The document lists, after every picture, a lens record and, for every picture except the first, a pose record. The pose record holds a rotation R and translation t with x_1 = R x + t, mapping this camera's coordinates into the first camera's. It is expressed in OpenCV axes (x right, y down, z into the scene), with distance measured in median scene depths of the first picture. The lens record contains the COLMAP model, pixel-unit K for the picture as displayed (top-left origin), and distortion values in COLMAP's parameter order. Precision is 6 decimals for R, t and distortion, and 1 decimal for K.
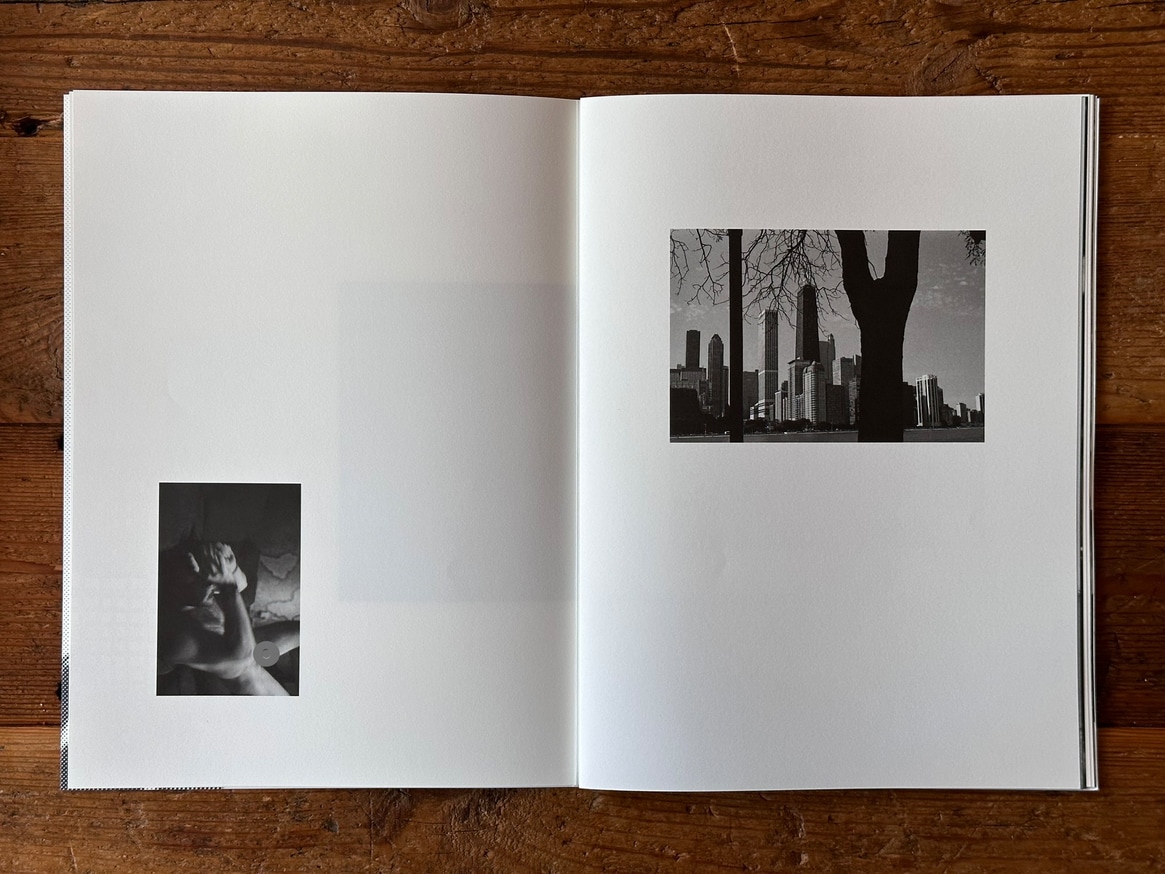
lens RADIAL K [[1626.0, 0, 583.0], [0, 1626.0, 436.1], [0, 0, 1]] dist [-0.037185, 0.000000]
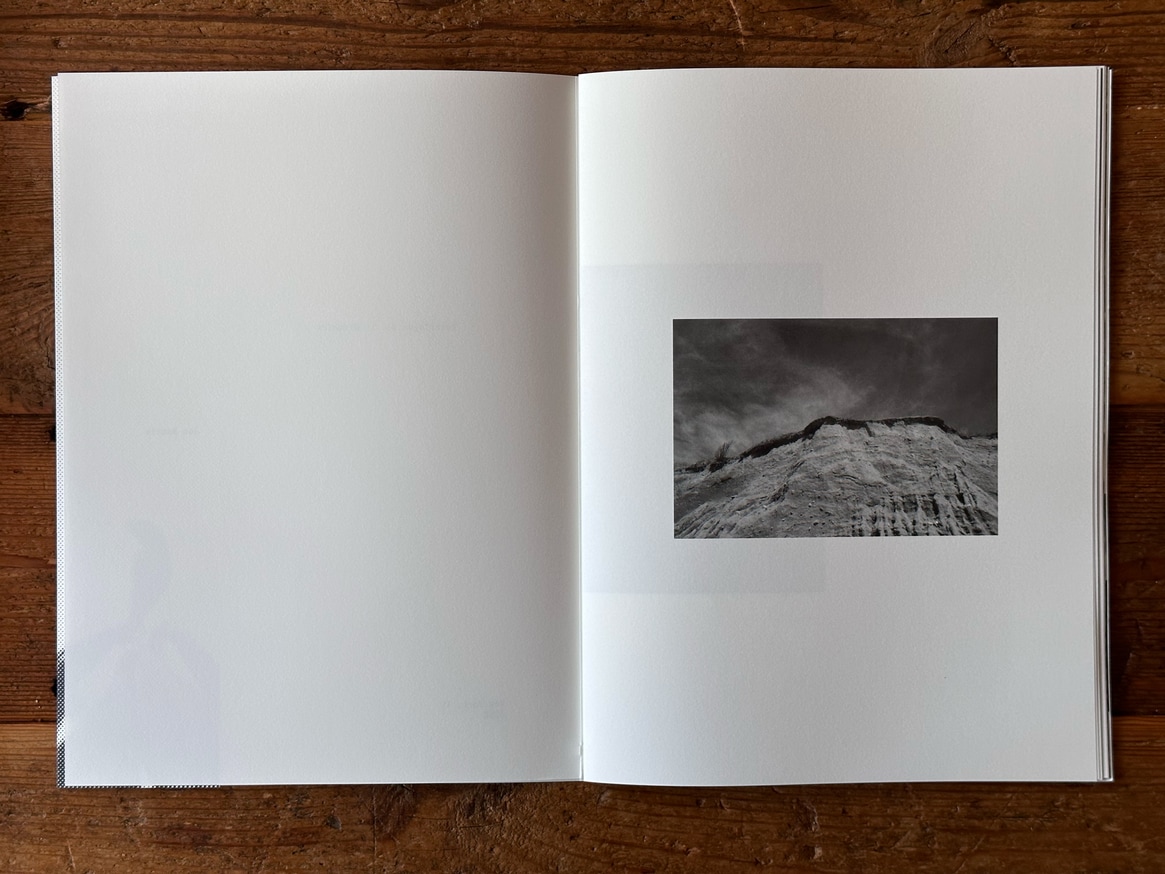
lens RADIAL K [[823.0, 0, 586.0], [0, 823.0, 435.1], [0, 0, 1]] dist [-0.008778, 0.000735]
pose [[0.999786, -0.009375, 0.018420, -0.009876], [0.009183, 0.999903, 0.010498, 0.002703], [-0.018517, -0.010327, 0.999775, 0.506467]]
